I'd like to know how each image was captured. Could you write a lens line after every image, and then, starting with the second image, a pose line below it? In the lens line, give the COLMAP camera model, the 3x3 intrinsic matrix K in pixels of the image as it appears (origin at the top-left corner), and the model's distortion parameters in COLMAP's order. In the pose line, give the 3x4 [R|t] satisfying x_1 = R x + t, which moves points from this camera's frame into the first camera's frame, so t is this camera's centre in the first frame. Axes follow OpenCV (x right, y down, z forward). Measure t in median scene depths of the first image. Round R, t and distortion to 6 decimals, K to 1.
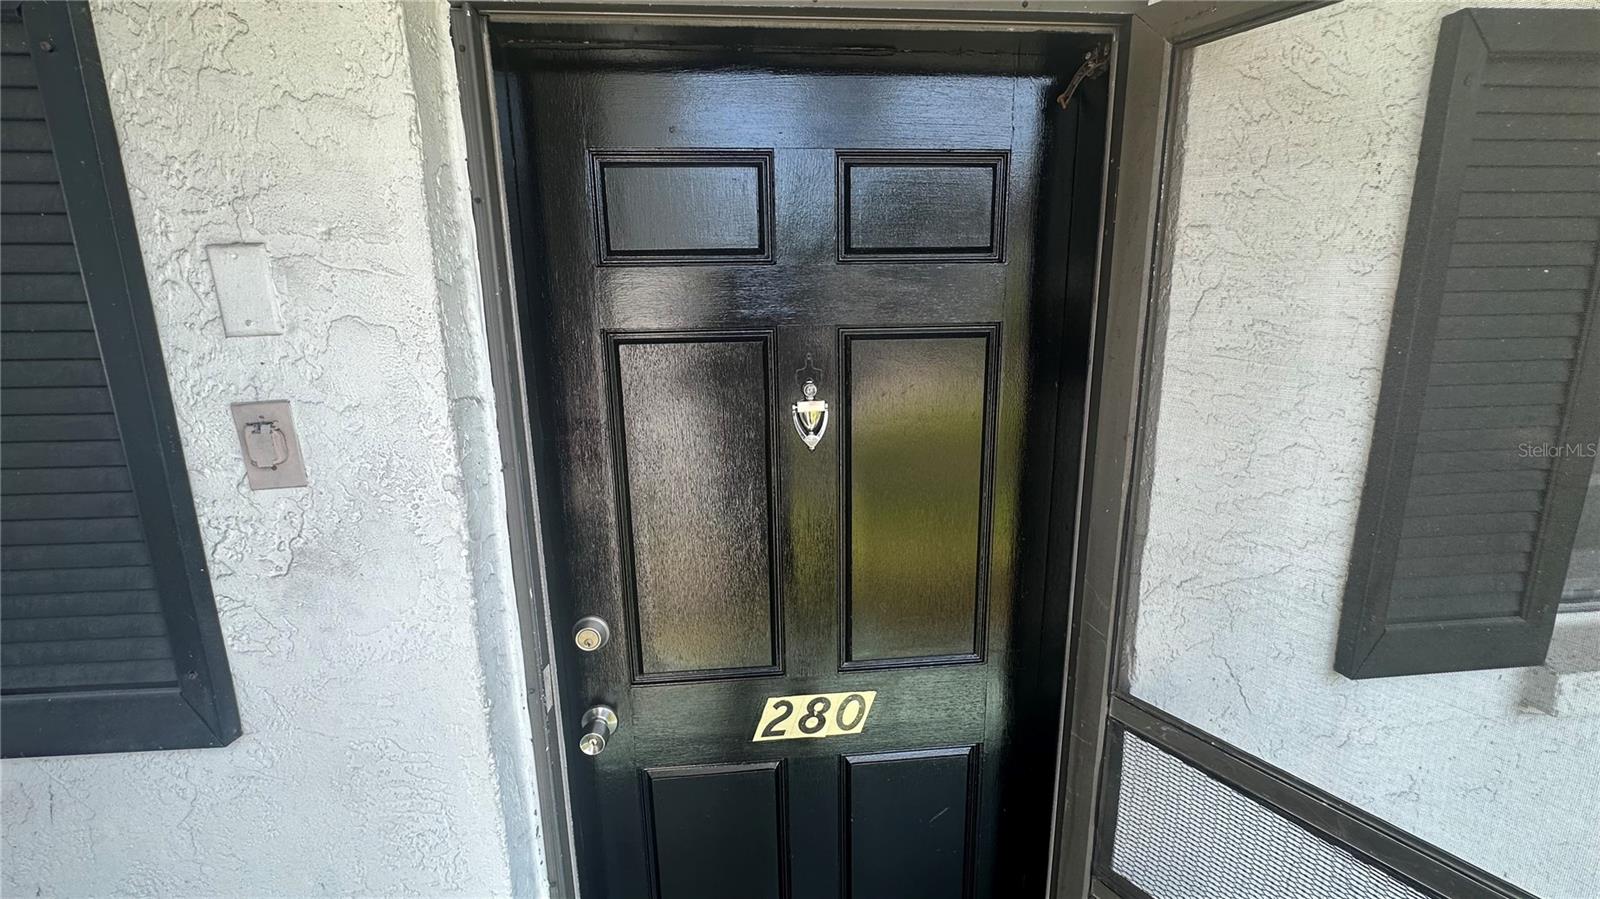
lens RADIAL K [[636.1, 0, 790.6], [0, 636.1, 446.8], [0, 0, 1]] dist [-0.002315, -0.000240]
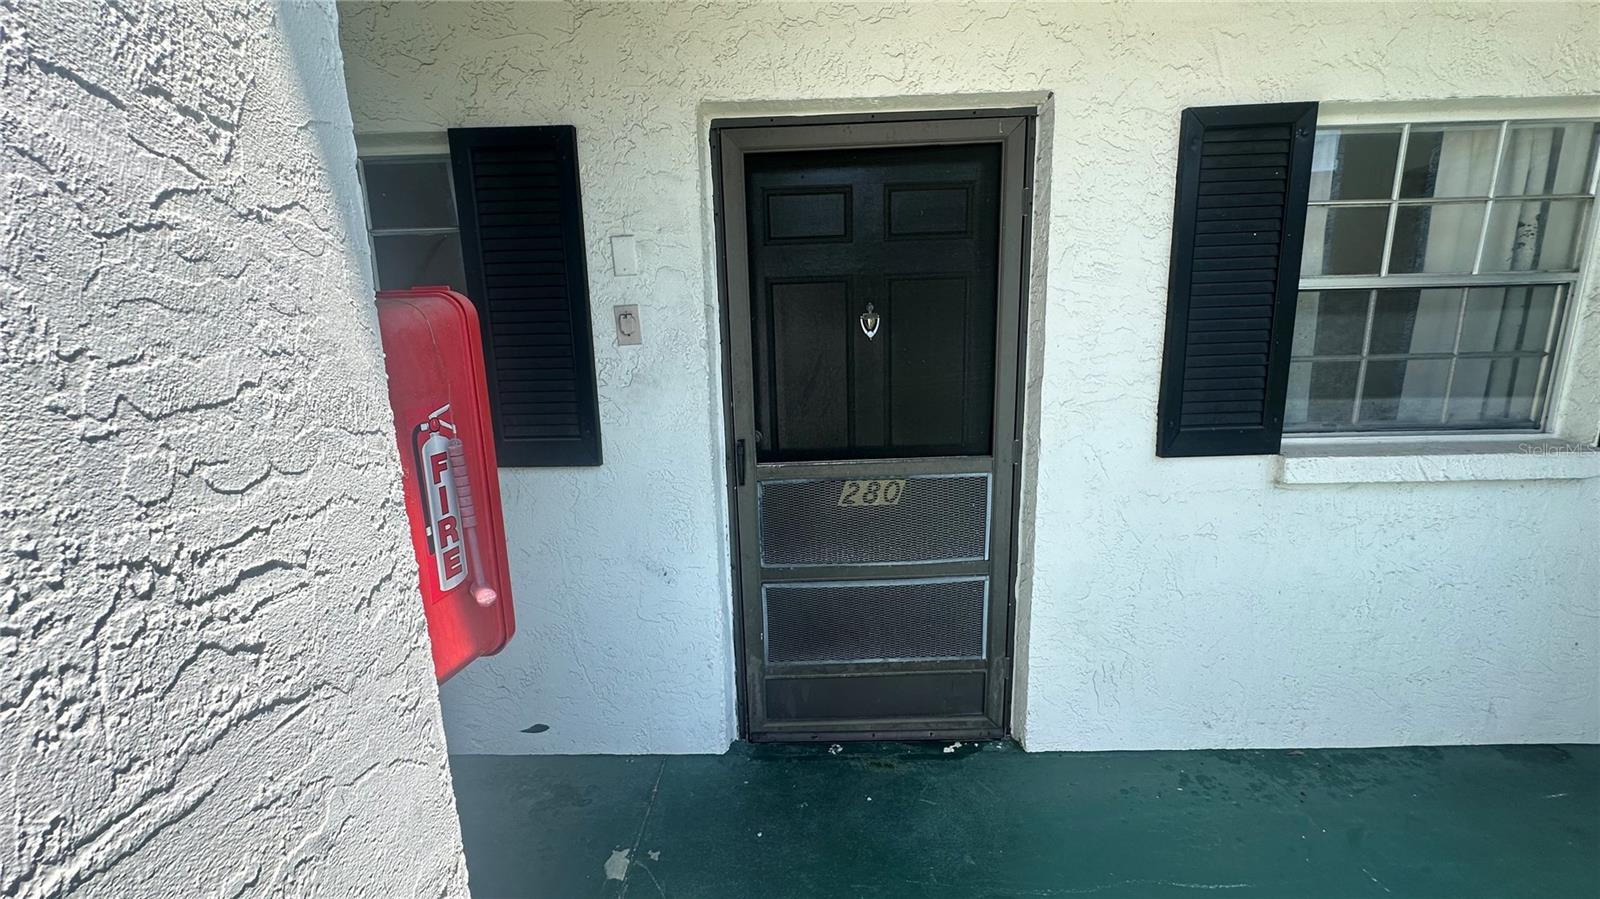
lens RADIAL K [[636.1, 0, 790.6], [0, 636.1, 446.8], [0, 0, 1]] dist [-0.002315, -0.000240]
pose [[0.994312, 0.008916, -0.106134, -0.000058], [-0.009949, 0.999908, -0.009209, 0.422276], [0.106043, 0.010213, 0.994309, -1.120036]]
